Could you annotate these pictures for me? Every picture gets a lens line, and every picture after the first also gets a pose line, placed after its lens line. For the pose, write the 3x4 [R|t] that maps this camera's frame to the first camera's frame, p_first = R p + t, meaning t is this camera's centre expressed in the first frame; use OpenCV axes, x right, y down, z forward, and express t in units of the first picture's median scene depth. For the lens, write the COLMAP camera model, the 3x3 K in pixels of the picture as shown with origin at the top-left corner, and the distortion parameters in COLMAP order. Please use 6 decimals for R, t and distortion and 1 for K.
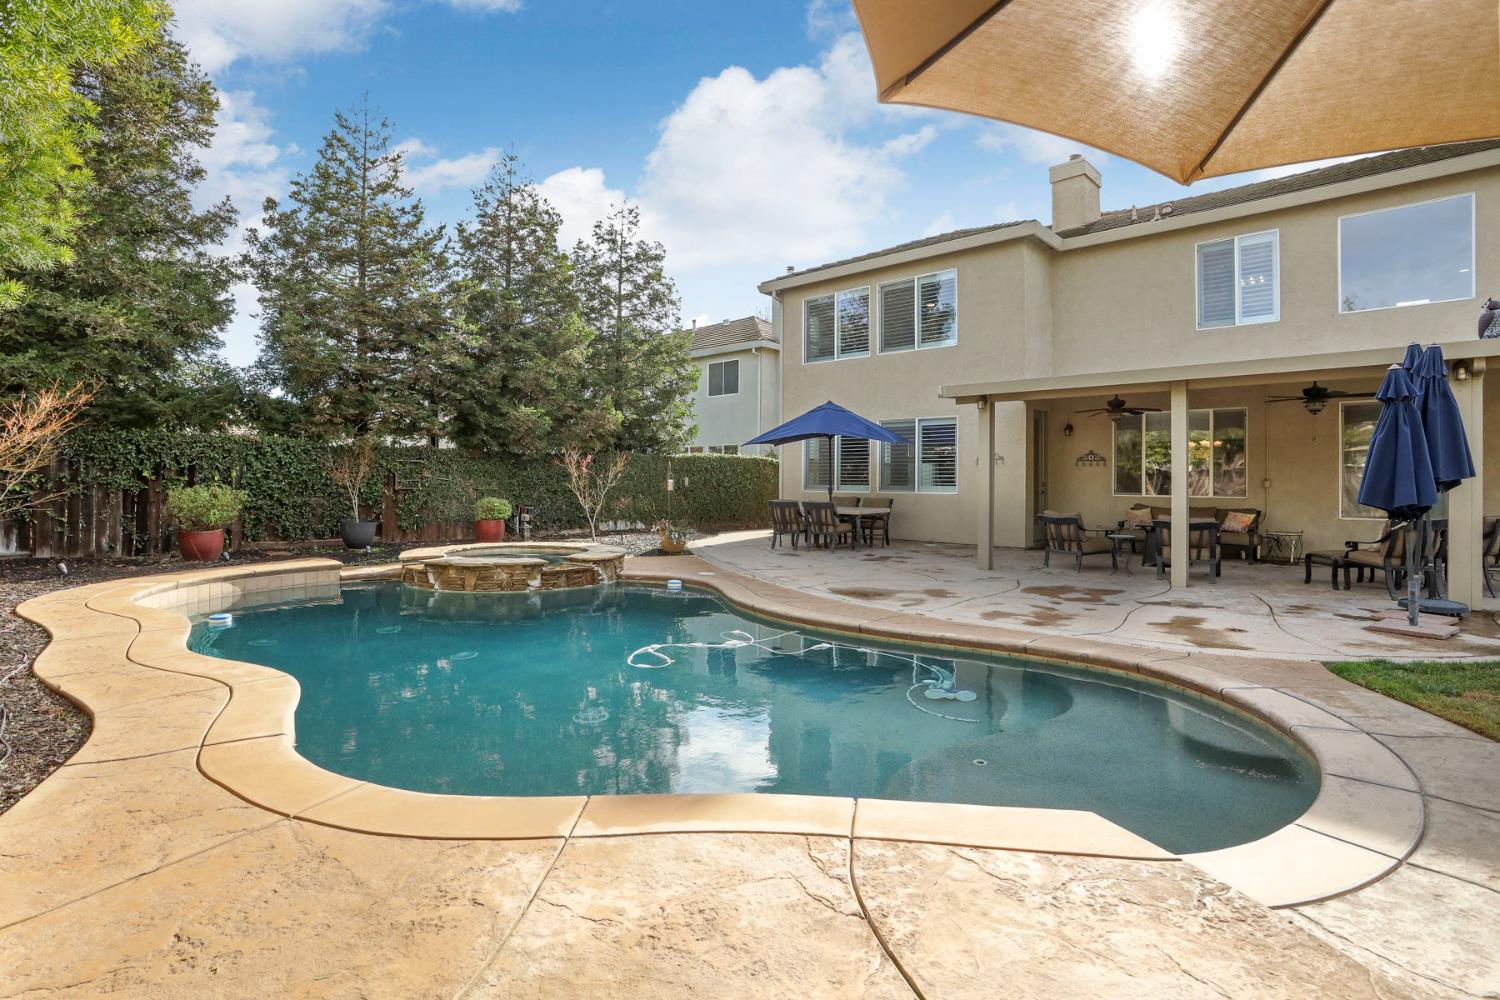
lens RADIAL K [[733.0, 0, 743.7], [0, 733.0, 479.8], [0, 0, 1]] dist [-0.063188, 0.026964]
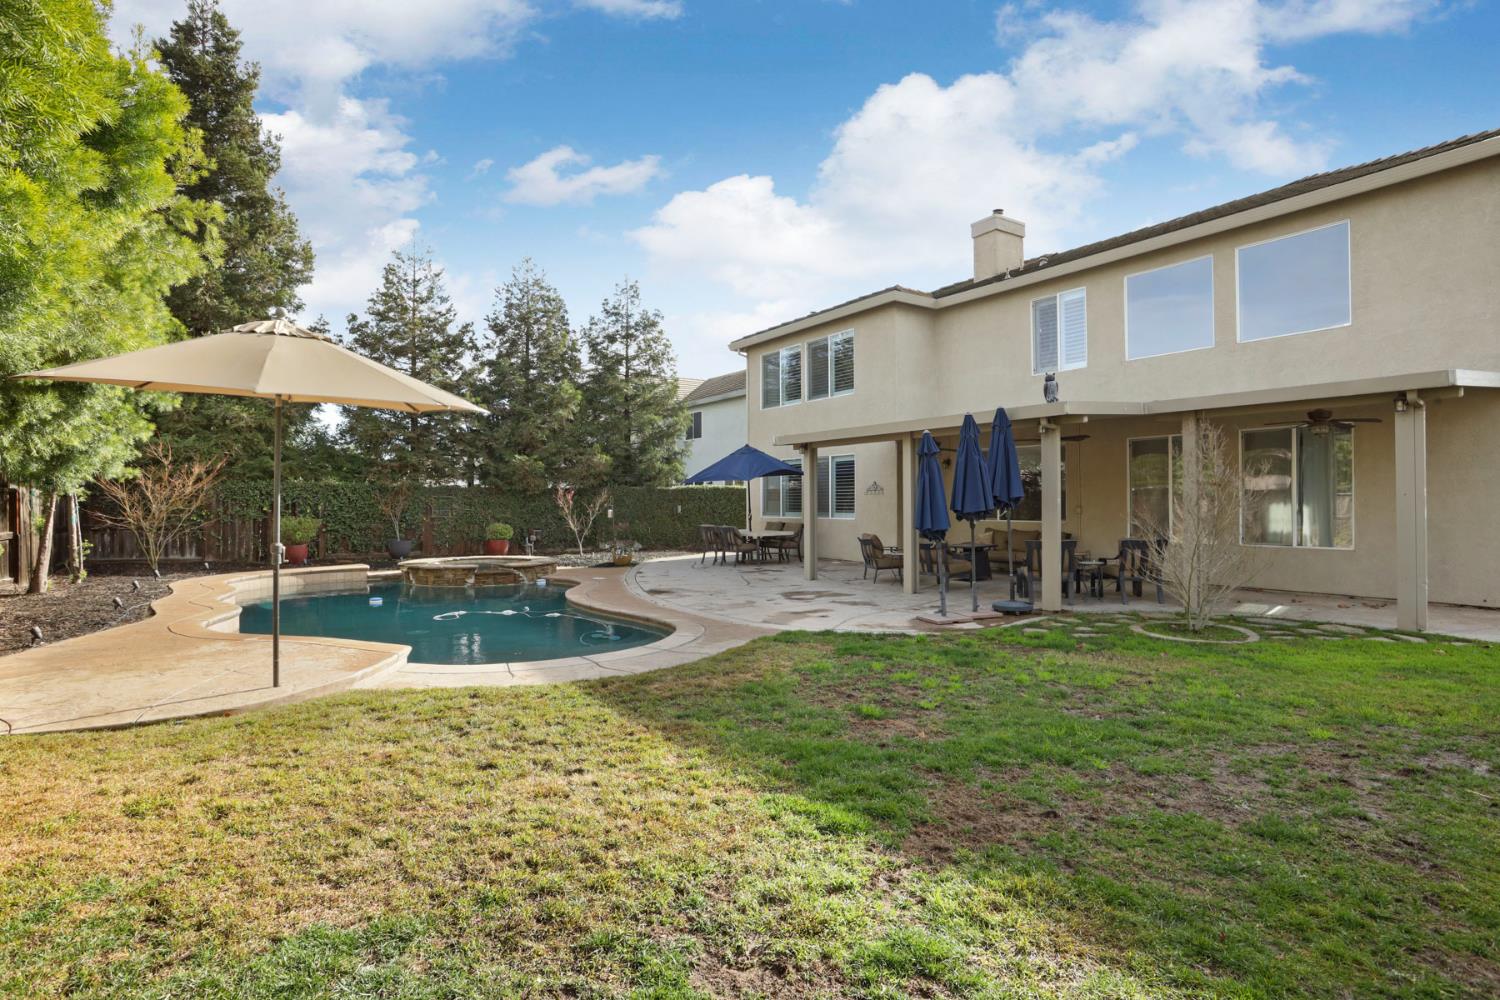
lens RADIAL K [[751.1, 0, 714.9], [0, 751.1, 493.0], [0, 0, 1]] dist [-0.030764, 0.000619]
pose [[0.967837, -0.011037, -0.251335, 0.455422], [0.008121, 0.999887, -0.012638, -0.012287], [0.251446, 0.010190, 0.967818, -0.285467]]
